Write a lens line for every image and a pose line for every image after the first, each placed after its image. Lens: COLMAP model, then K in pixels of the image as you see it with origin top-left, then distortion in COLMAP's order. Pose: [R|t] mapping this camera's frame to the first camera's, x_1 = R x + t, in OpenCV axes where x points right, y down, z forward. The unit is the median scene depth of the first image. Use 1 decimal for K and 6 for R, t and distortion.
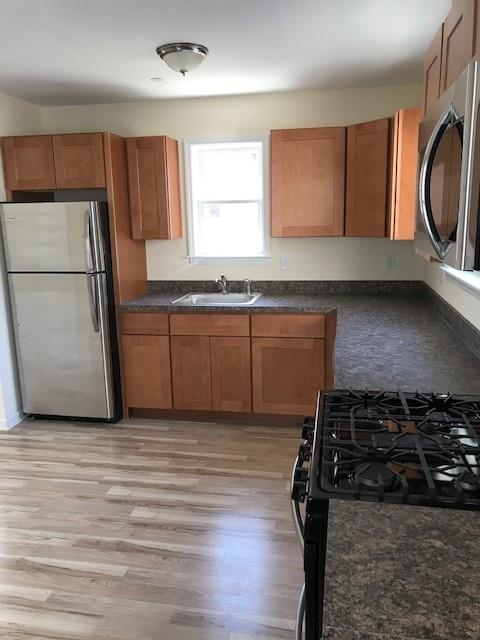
lens RADIAL K [[525.5, 0, 240.0], [0, 525.5, 320.0], [0, 0, 1]] dist [0.000239, -0.000137]
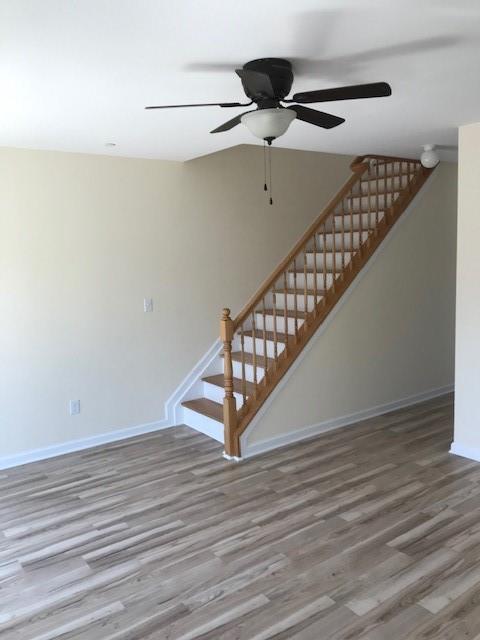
lens RADIAL K [[525.5, 0, 240.0], [0, 525.5, 320.0], [0, 0, 1]] dist [0.000239, -0.000137]
pose [[0.689225, -0.093728, 0.718459, -1.016139], [0.187068, 0.980997, -0.051479, -0.036352], [-0.699982, 0.169881, 0.693661, 0.347180]]
